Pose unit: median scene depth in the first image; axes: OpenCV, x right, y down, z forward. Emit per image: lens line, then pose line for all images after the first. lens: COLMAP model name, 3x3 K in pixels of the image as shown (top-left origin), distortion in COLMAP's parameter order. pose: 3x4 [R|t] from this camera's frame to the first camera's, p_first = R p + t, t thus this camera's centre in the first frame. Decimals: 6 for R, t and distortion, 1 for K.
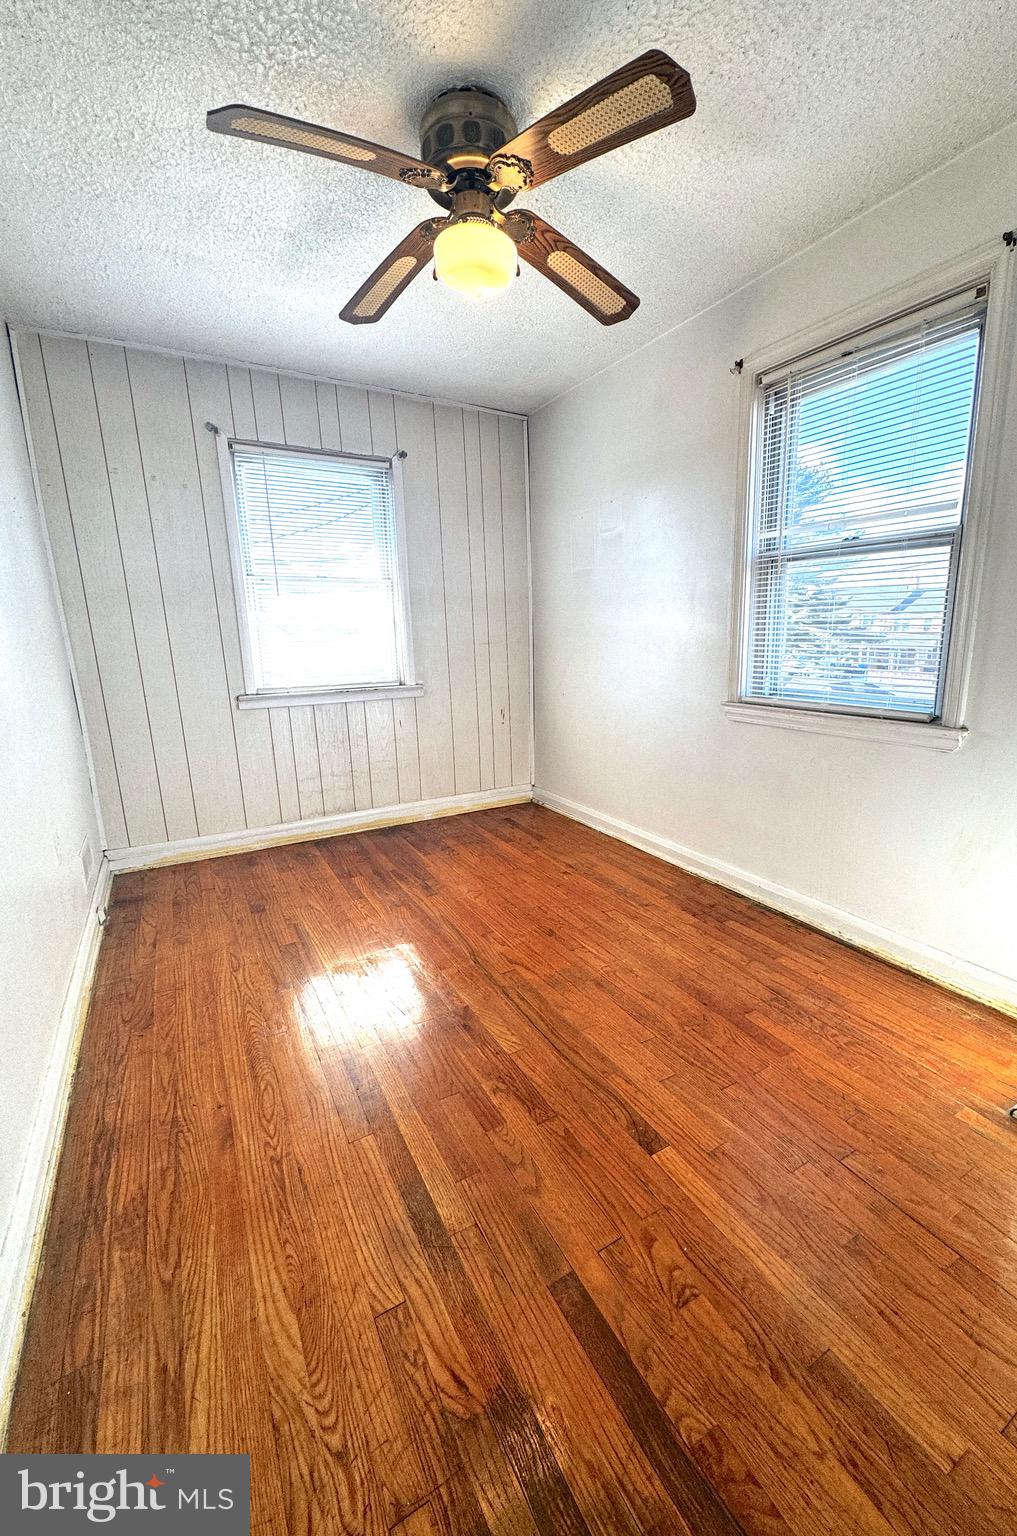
lens RADIAL K [[634.0, 0, 508.5], [0, 634.0, 768.0], [0, 0, 1]] dist [0.001049, -0.000109]
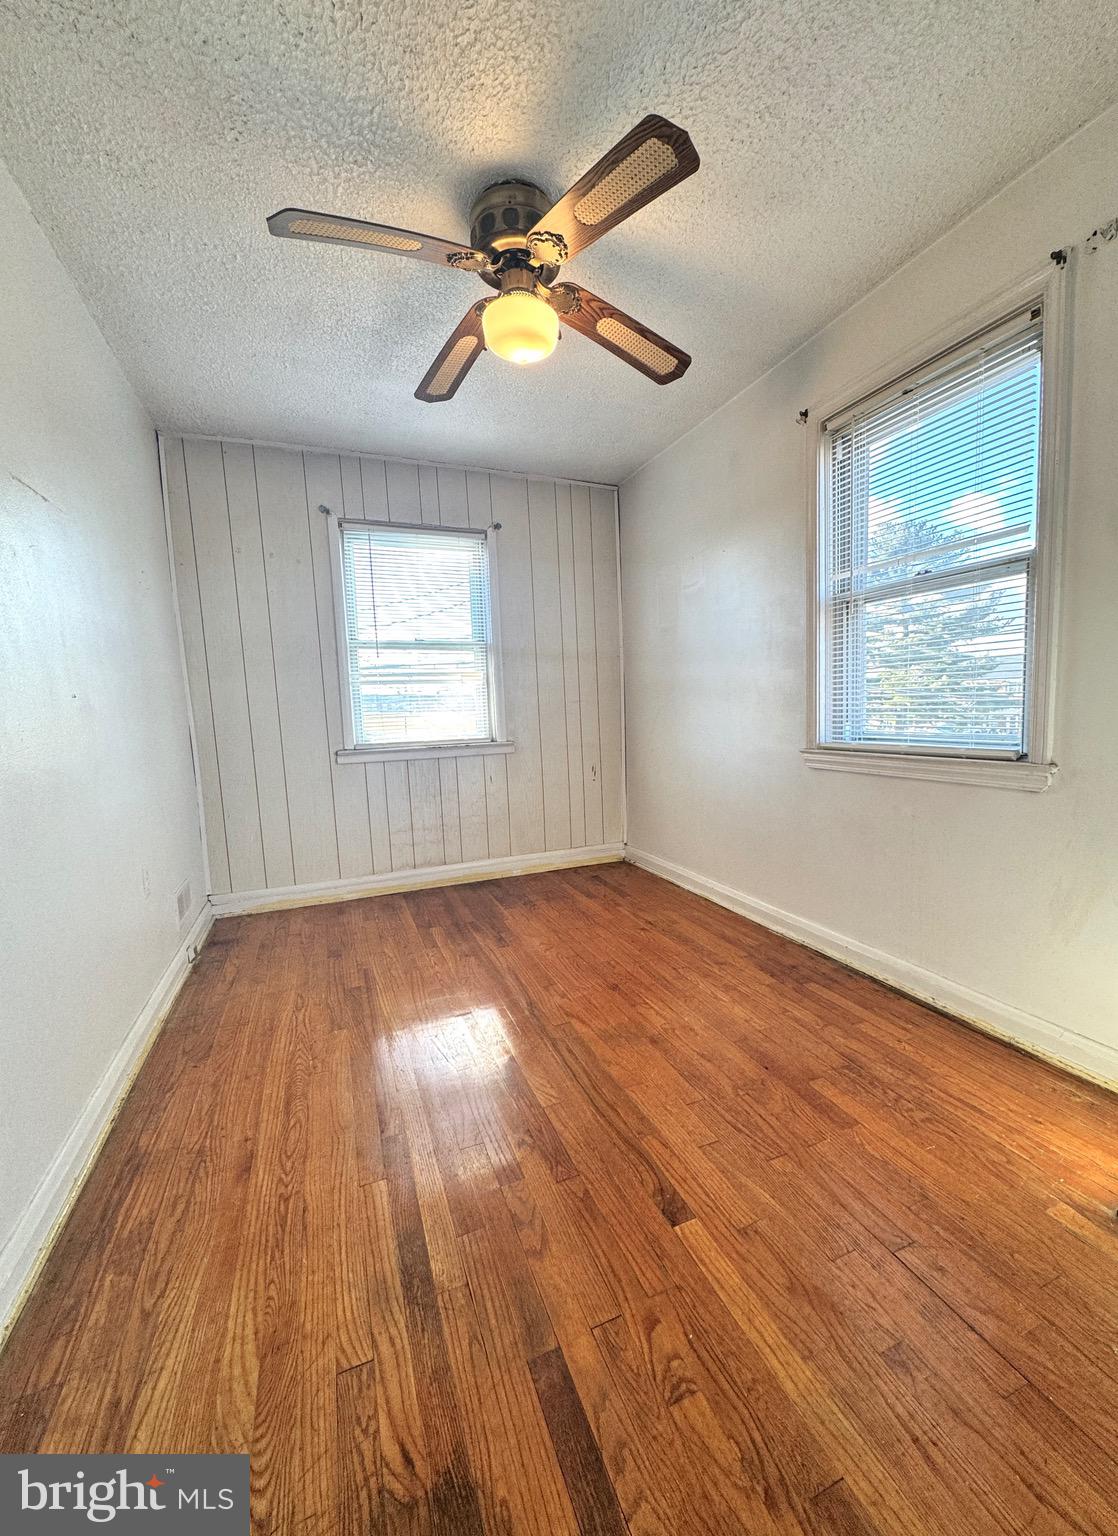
lens RADIAL K [[629.5, 0, 554.5], [0, 629.5, 775.2], [0, 0, 1]] dist [-0.001100, 0.000654]
pose [[0.991682, 0.001953, -0.128696, 0.137563], [-0.015248, 0.994627, -0.102399, 0.057782], [0.127804, 0.103509, 0.986383, 0.031883]]
